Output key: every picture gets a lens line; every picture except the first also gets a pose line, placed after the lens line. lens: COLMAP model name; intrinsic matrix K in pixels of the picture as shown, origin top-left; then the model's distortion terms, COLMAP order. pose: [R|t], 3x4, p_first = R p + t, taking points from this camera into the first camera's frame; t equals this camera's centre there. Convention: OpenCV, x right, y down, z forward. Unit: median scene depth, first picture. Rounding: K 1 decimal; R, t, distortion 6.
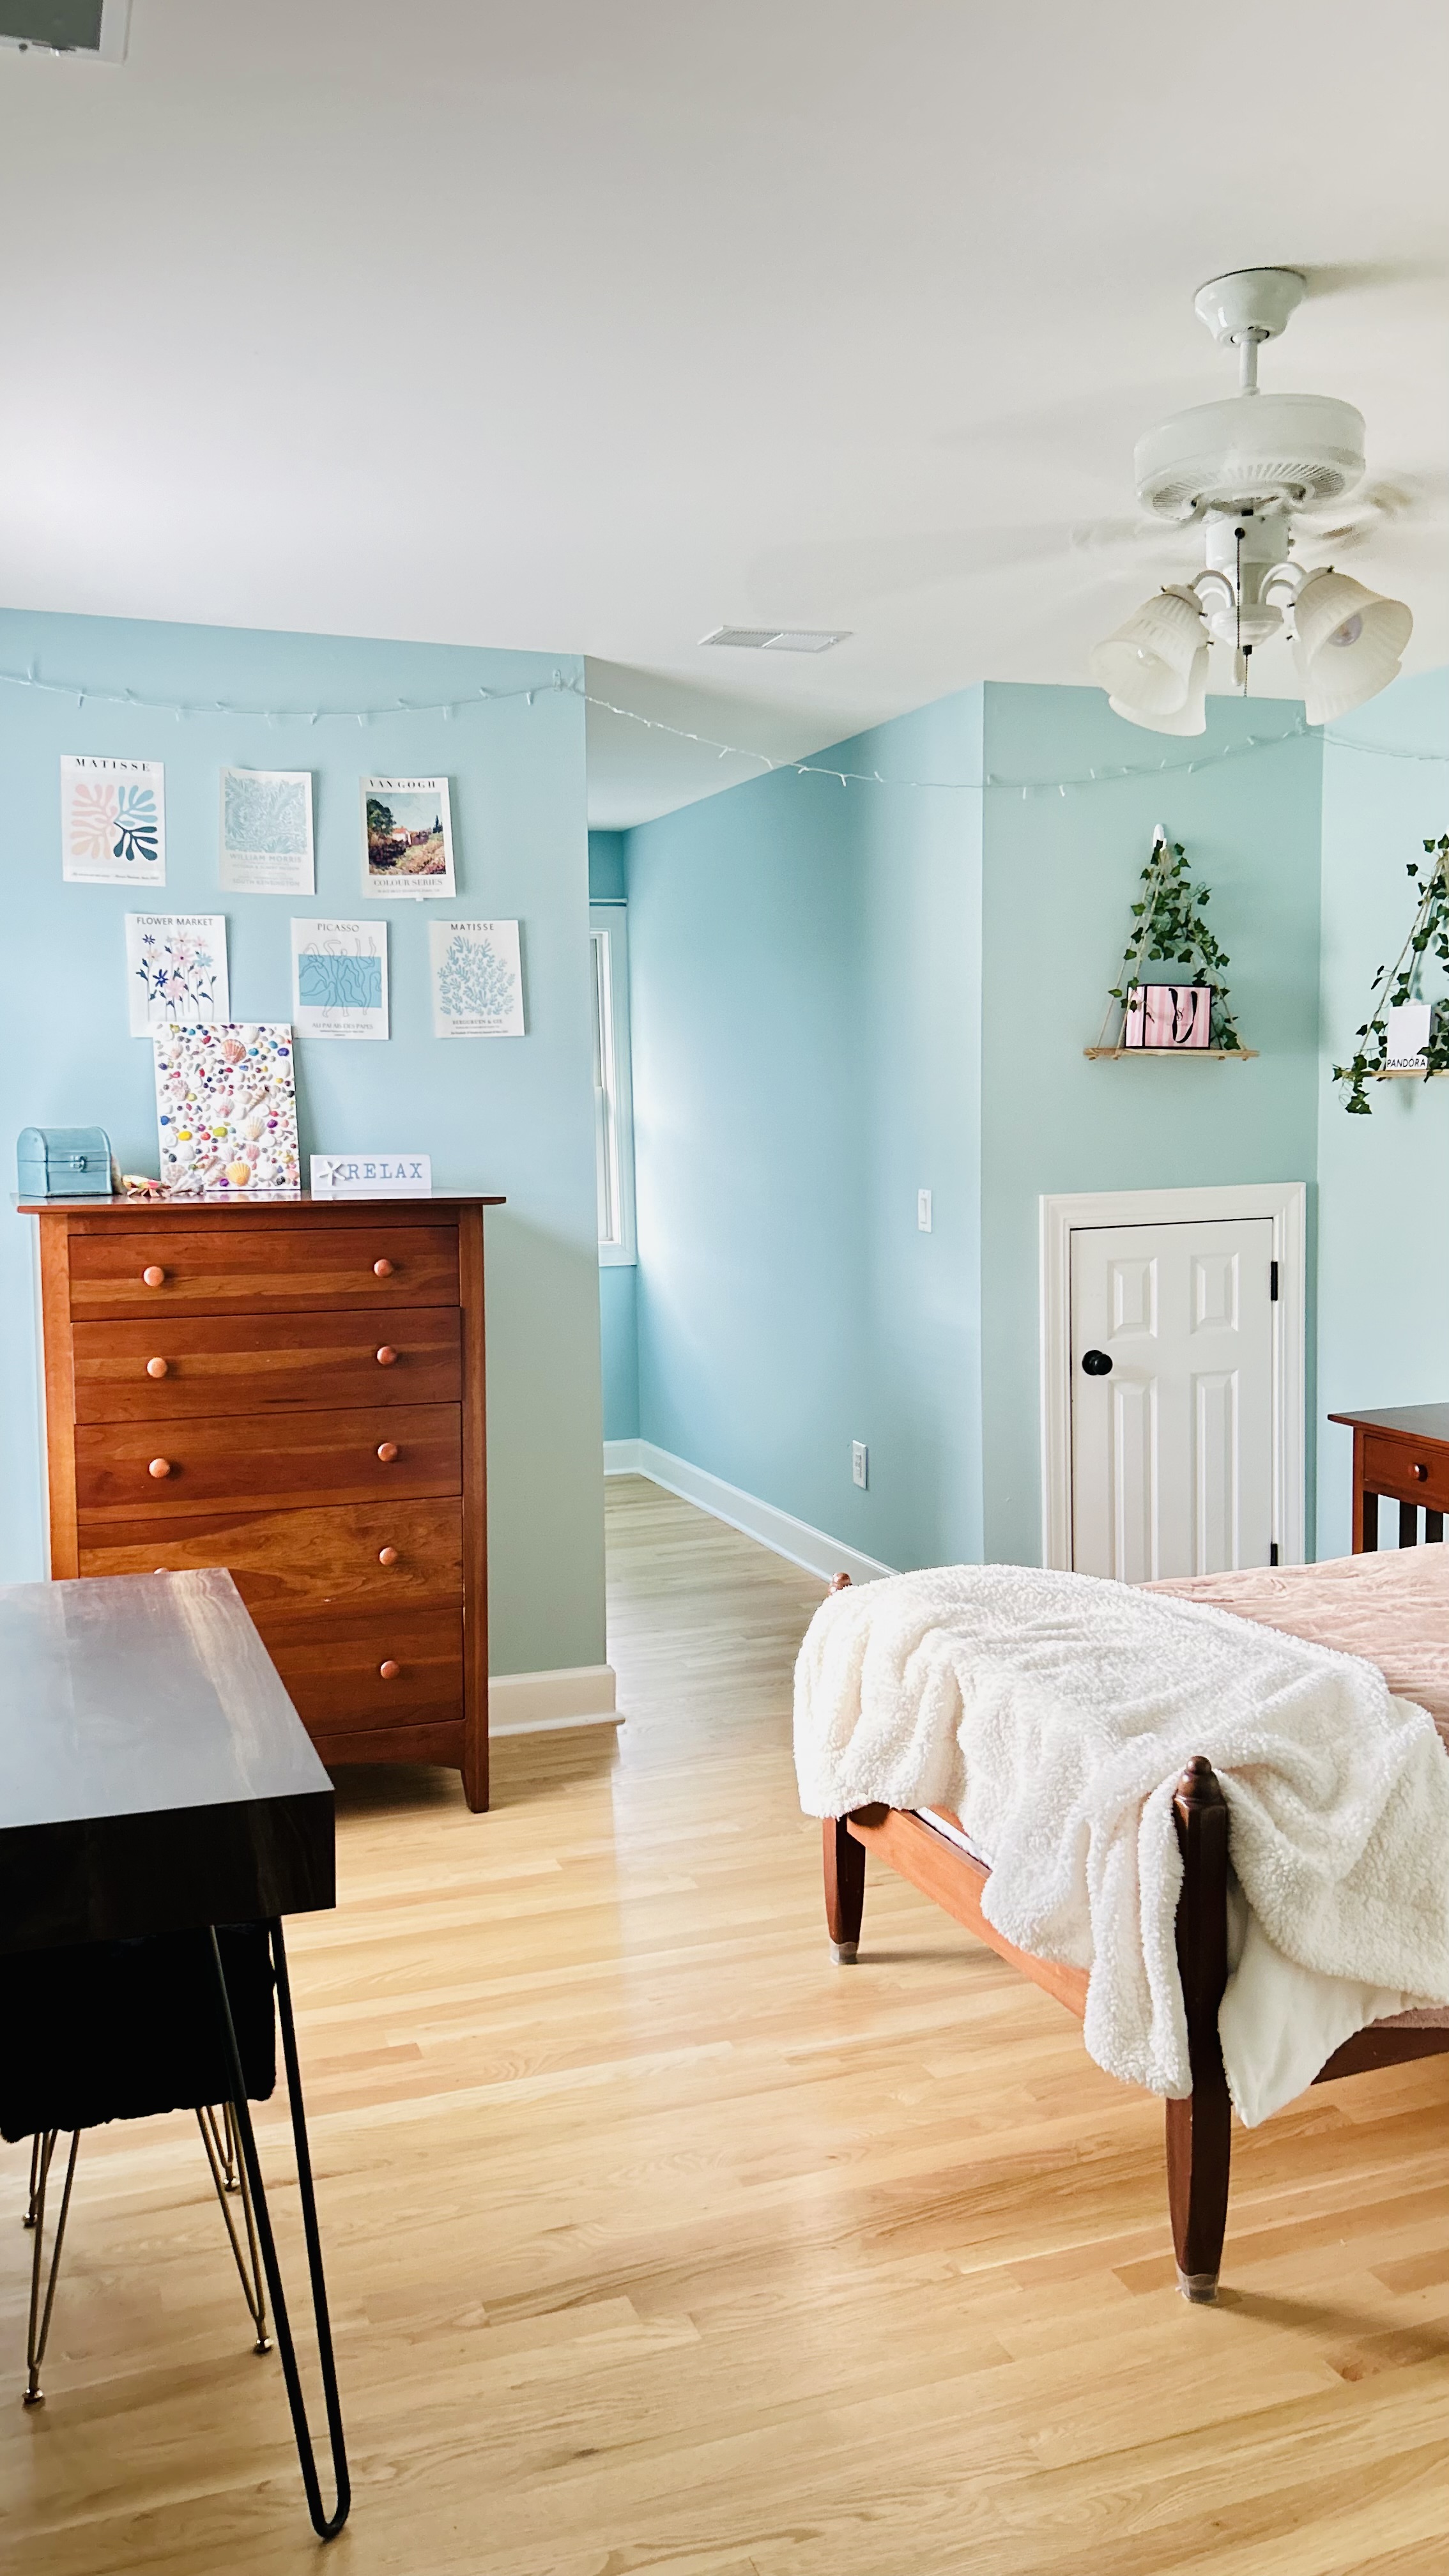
lens RADIAL K [[1948.3, 0, 724.4], [0, 1948.3, 1308.6], [0, 0, 1]] dist [0.065901, -0.073276]
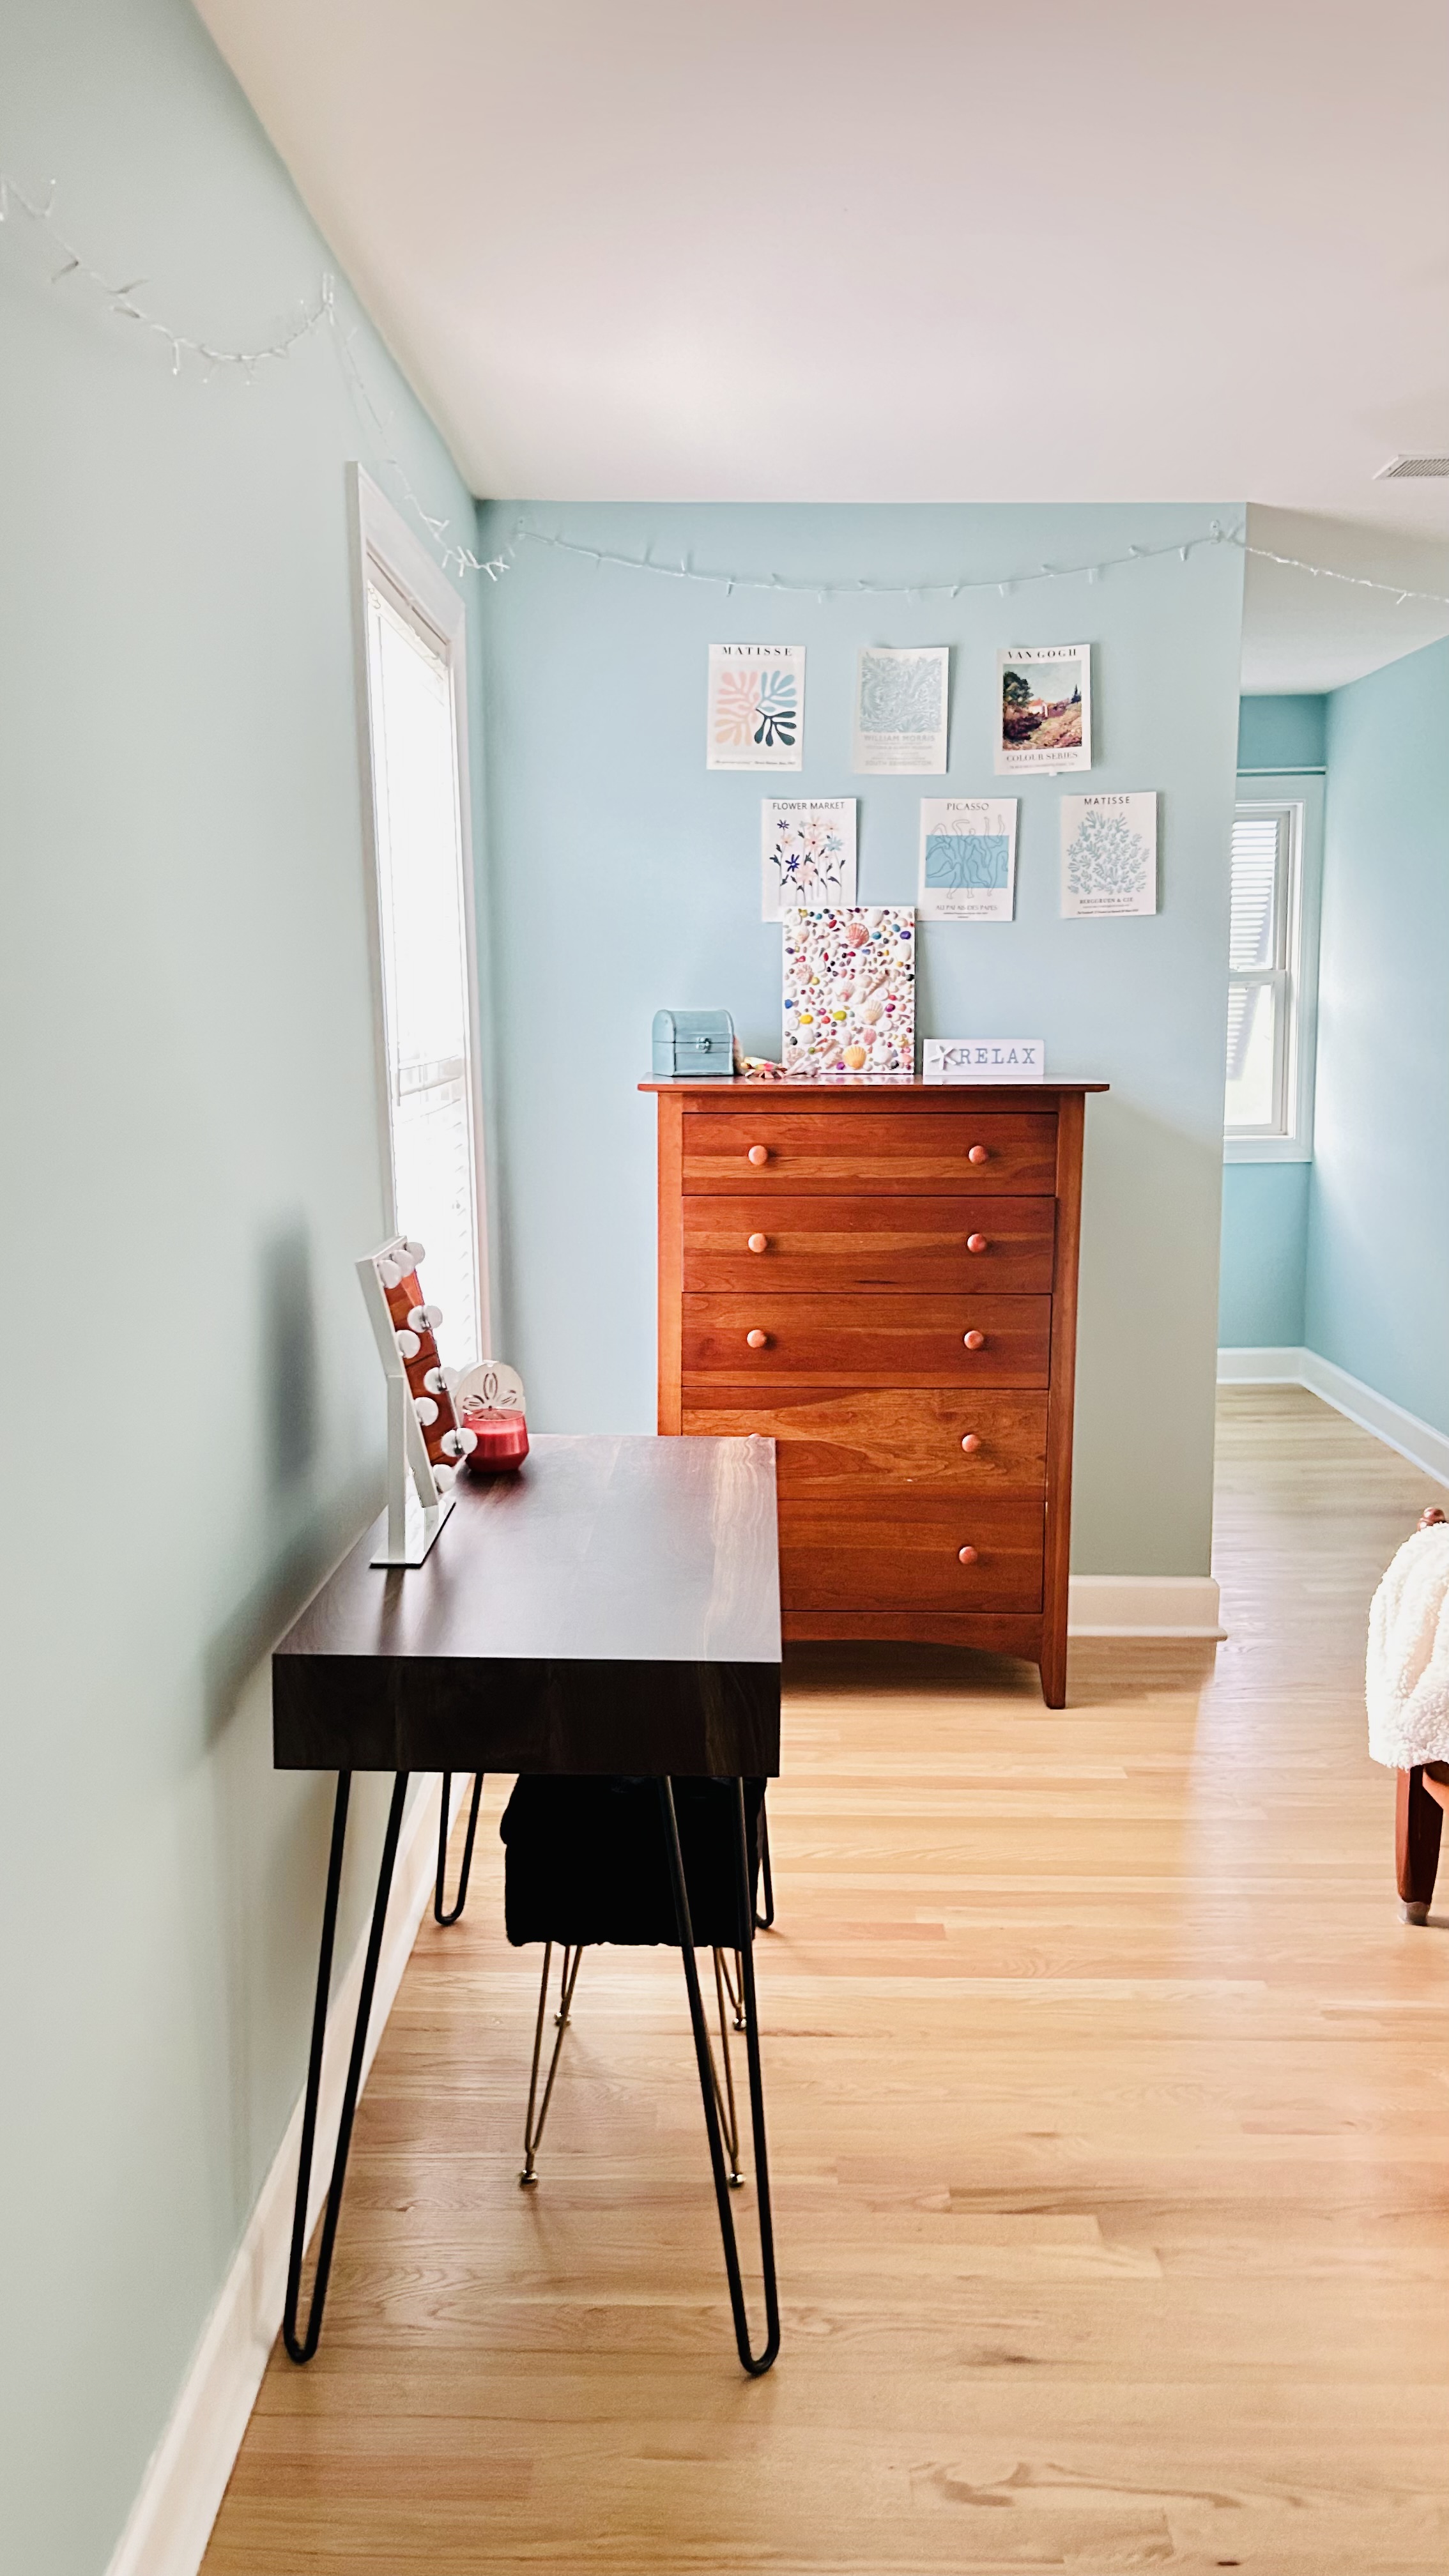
lens RADIAL K [[1942.7, 0, 731.3], [0, 1942.7, 1309.4], [0, 0, 1]] dist [0.115588, -0.194006]
pose [[0.933129, 0.064815, -0.353651, 0.059584], [-0.045049, 0.996942, 0.063849, 0.000019], [0.356708, -0.043648, 0.933196, 0.027076]]
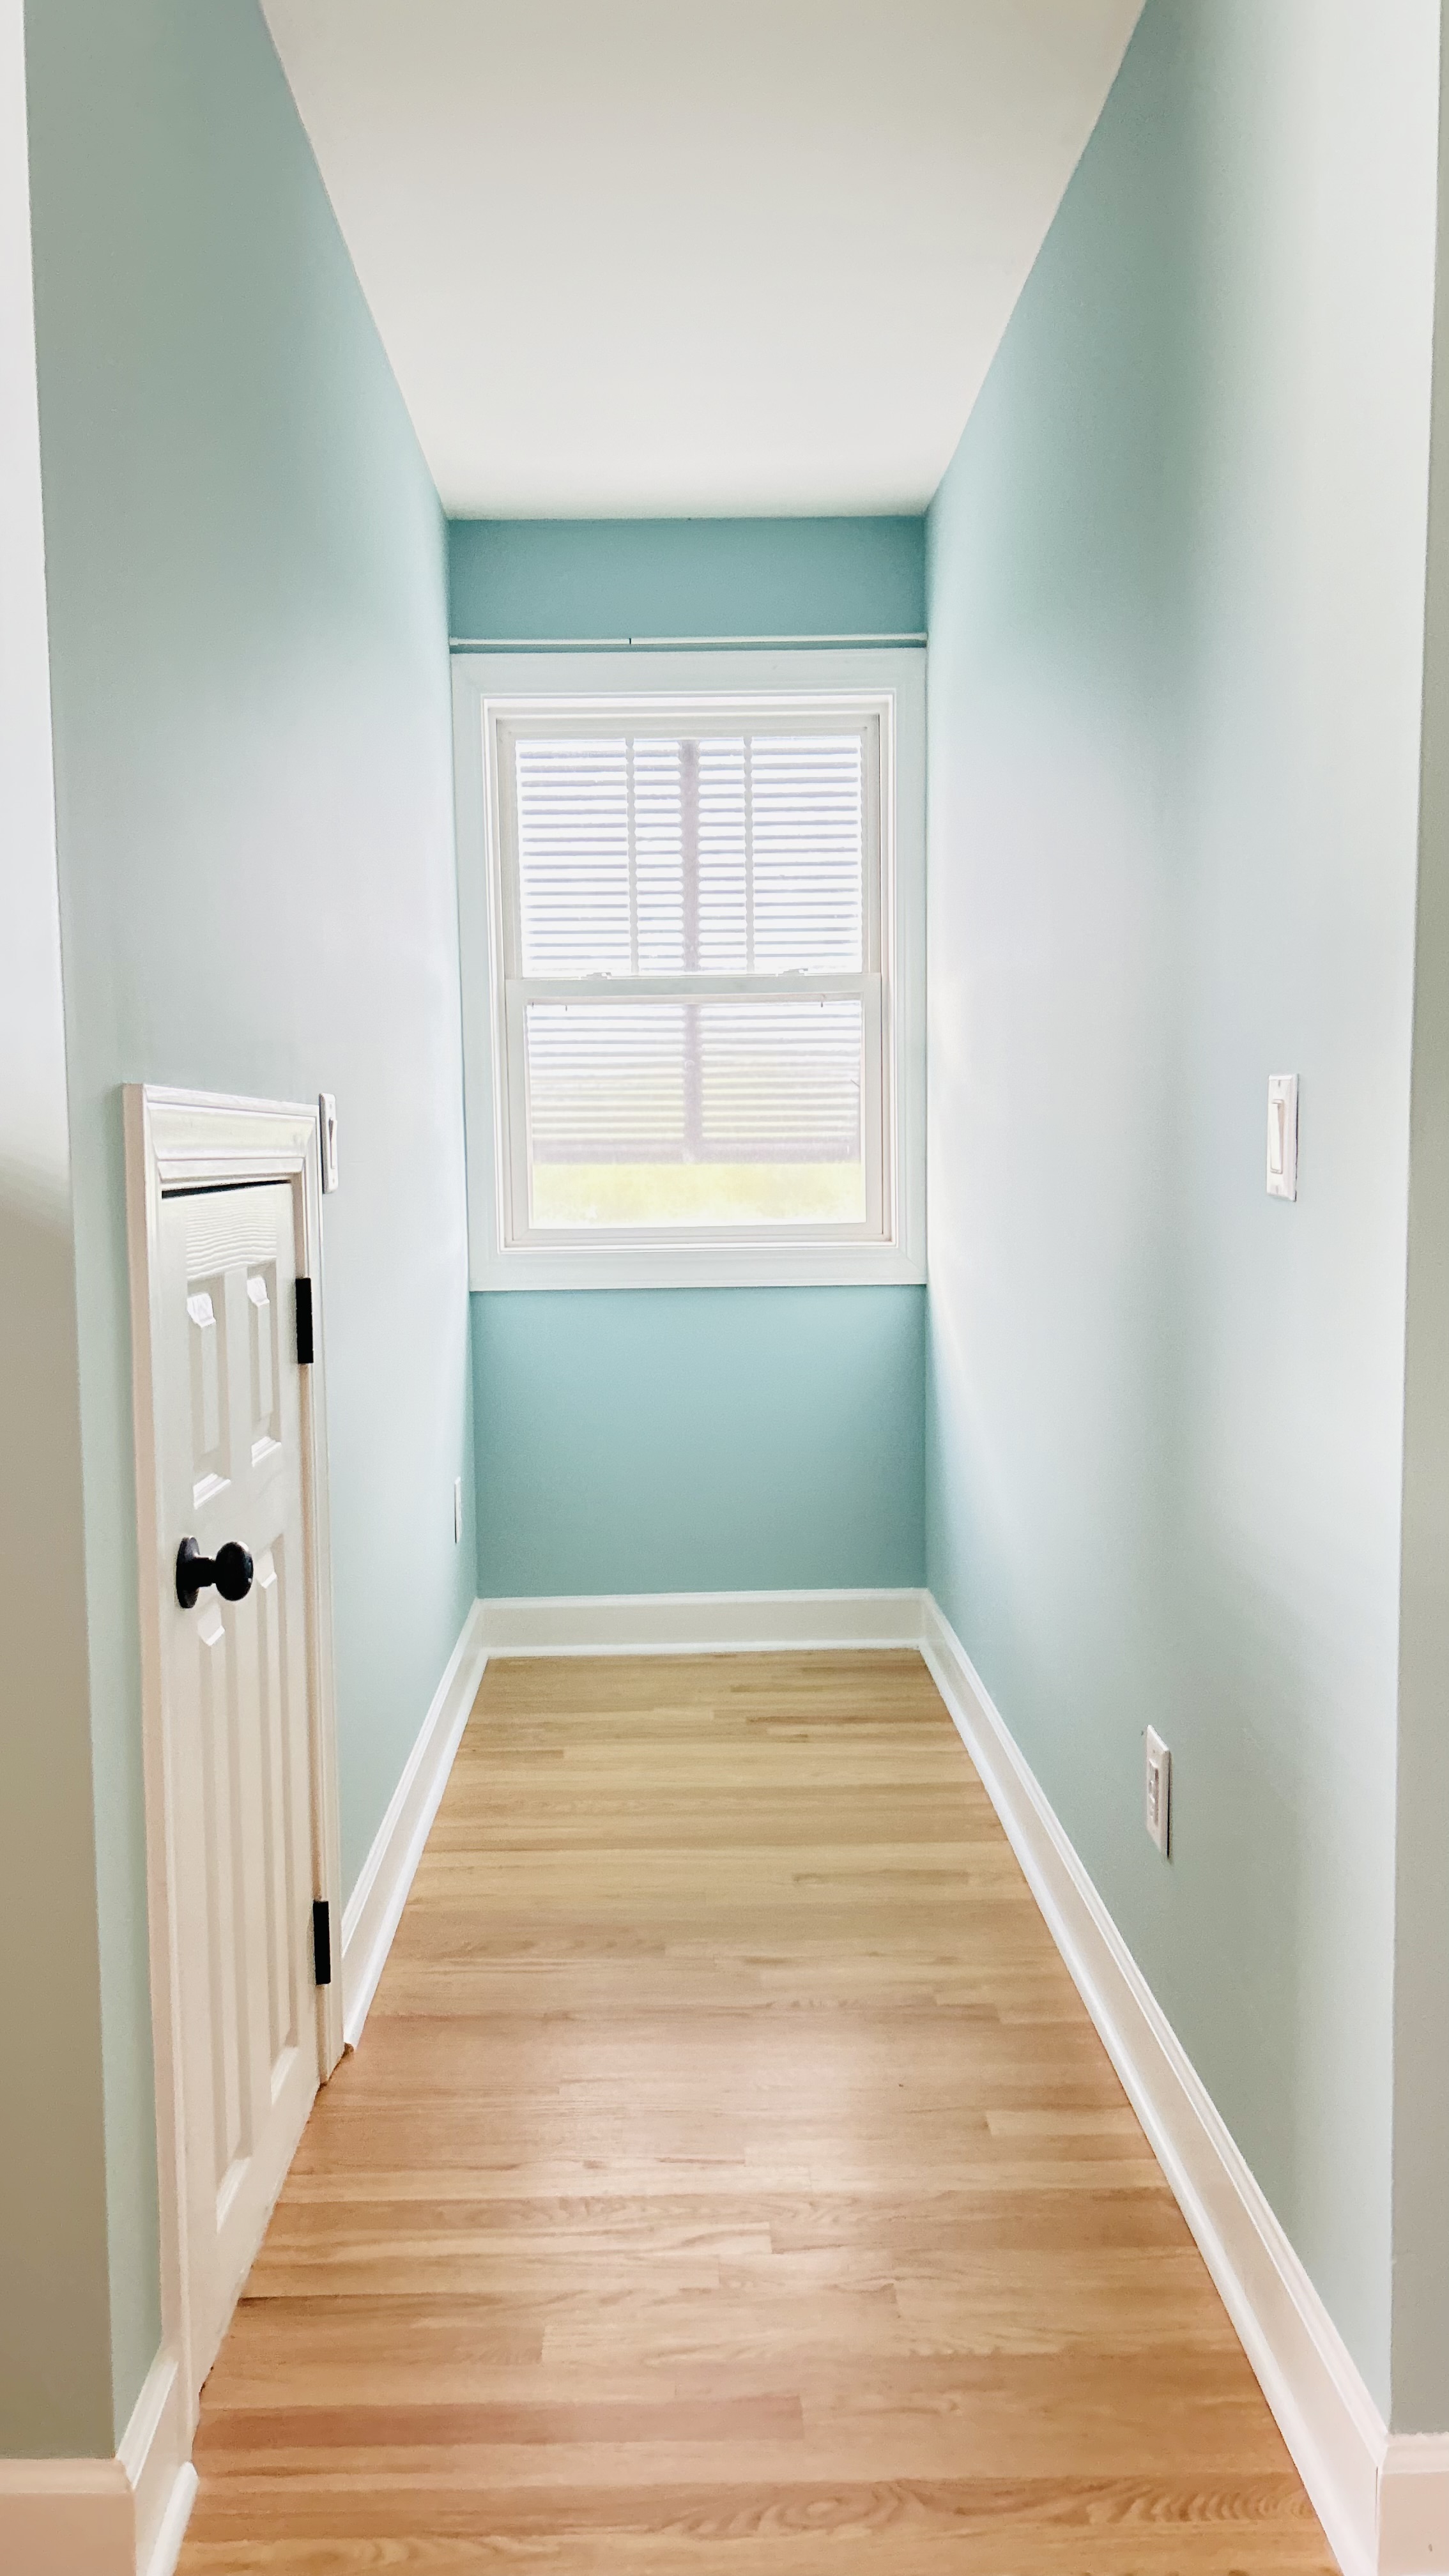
lens RADIAL K [[1948.0, 0, 735.8], [0, 1948.0, 1303.9], [0, 0, 1]] dist [0.063734, -0.070402]
pose [[0.945457, 0.039605, -0.323329, 0.158636], [-0.044706, 0.998965, -0.008363, -0.017652], [0.322663, 0.022362, 0.946250, 0.814583]]
